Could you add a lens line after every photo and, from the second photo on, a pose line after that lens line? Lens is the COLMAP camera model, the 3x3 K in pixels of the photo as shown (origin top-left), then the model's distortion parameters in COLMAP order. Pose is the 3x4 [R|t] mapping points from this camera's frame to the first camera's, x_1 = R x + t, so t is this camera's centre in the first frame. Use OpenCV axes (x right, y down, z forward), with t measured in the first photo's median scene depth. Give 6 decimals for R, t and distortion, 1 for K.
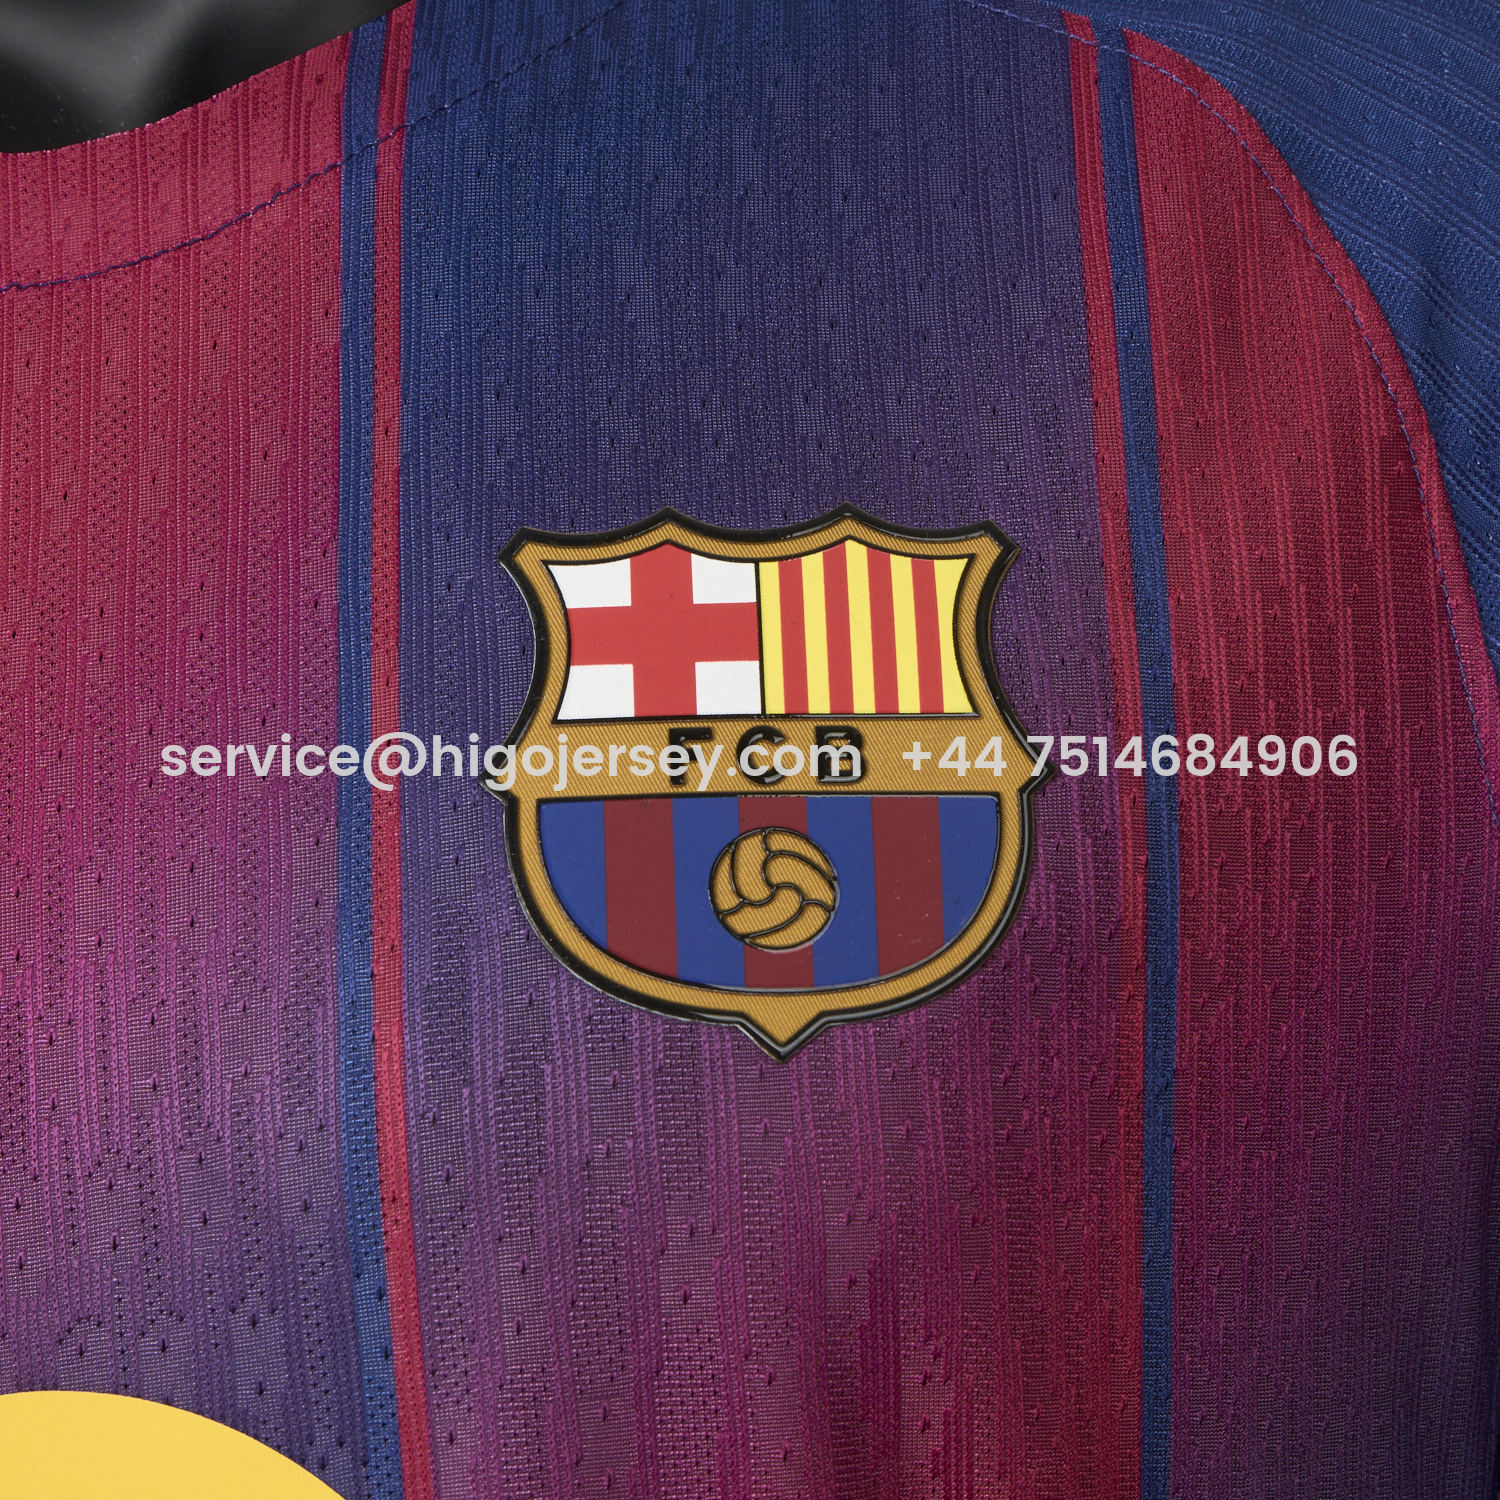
lens RADIAL K [[2769.7, 0, 749.7], [0, 2769.7, 747.7], [0, 0, 1]] dist [-0.028936, 0.000000]
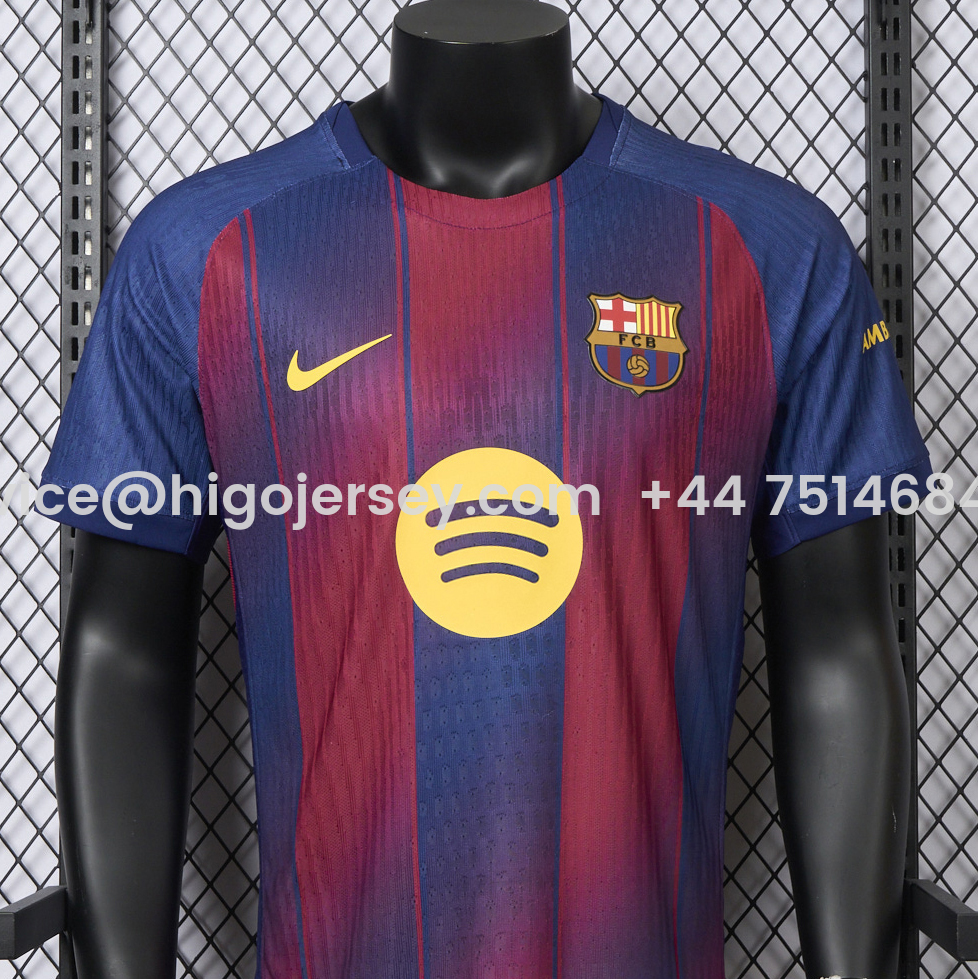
lens RADIAL K [[1807.7, 0, 488.8], [0, 1807.7, 490.2], [0, 0, 1]] dist [-0.028936, 0.000000]
pose [[0.981200, 0.094406, 0.168326, -0.770399], [-0.096666, 0.995303, 0.005266, 0.275433], [-0.167038, -0.021438, 0.985717, -2.174593]]
